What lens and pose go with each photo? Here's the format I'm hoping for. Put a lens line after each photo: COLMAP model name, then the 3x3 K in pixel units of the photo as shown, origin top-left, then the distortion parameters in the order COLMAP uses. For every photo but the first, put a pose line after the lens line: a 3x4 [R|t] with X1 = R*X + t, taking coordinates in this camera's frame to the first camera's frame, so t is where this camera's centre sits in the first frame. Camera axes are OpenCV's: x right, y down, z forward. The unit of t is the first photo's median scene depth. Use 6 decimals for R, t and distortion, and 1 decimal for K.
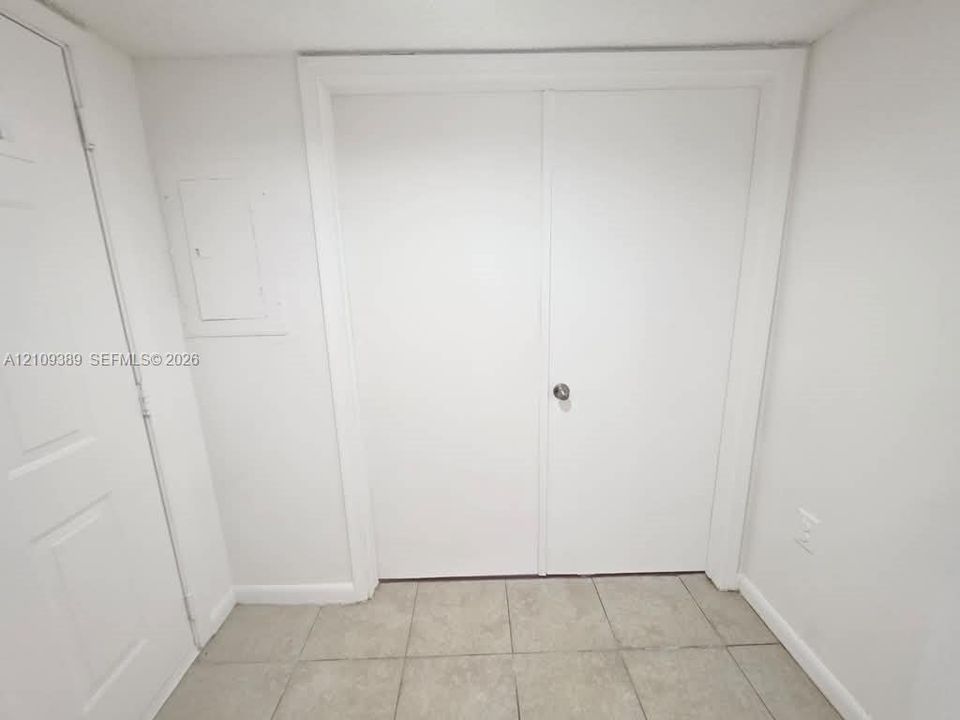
lens RADIAL K [[384.2, 0, 481.3], [0, 384.2, 357.0], [0, 0, 1]] dist [0.000189, -0.000306]
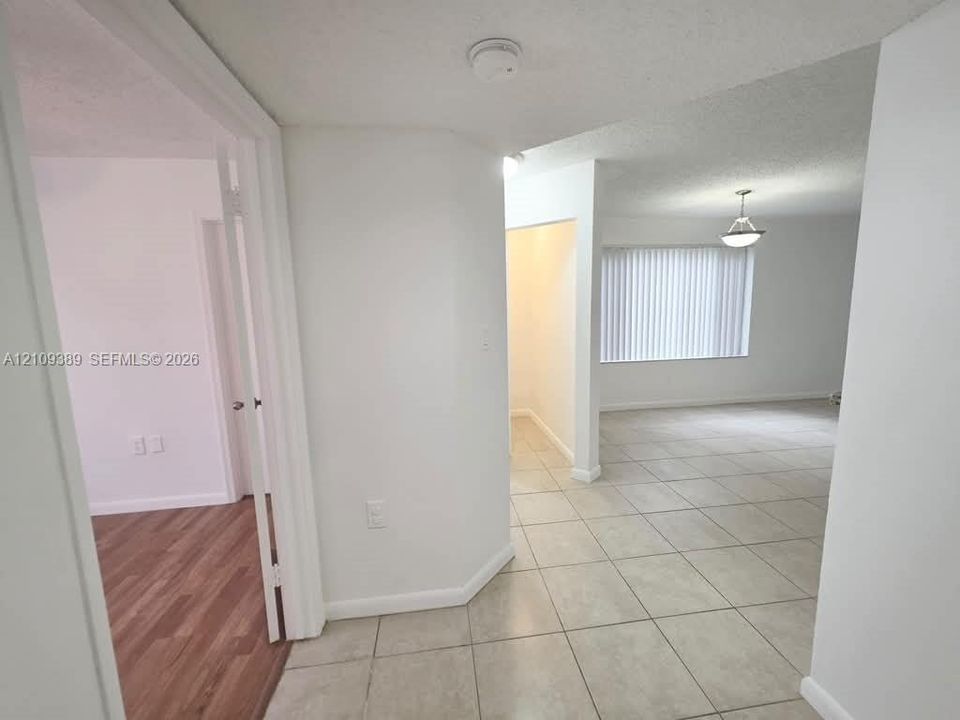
lens RADIAL K [[384.2, 0, 482.3], [0, 384.2, 358.7], [0, 0, 1]] dist [0.000189, -0.000306]
pose [[-0.114318, -0.108319, 0.987521, -0.357707], [0.247313, 0.959640, 0.133890, -0.114509], [-0.962168, 0.259533, -0.082916, 0.561173]]
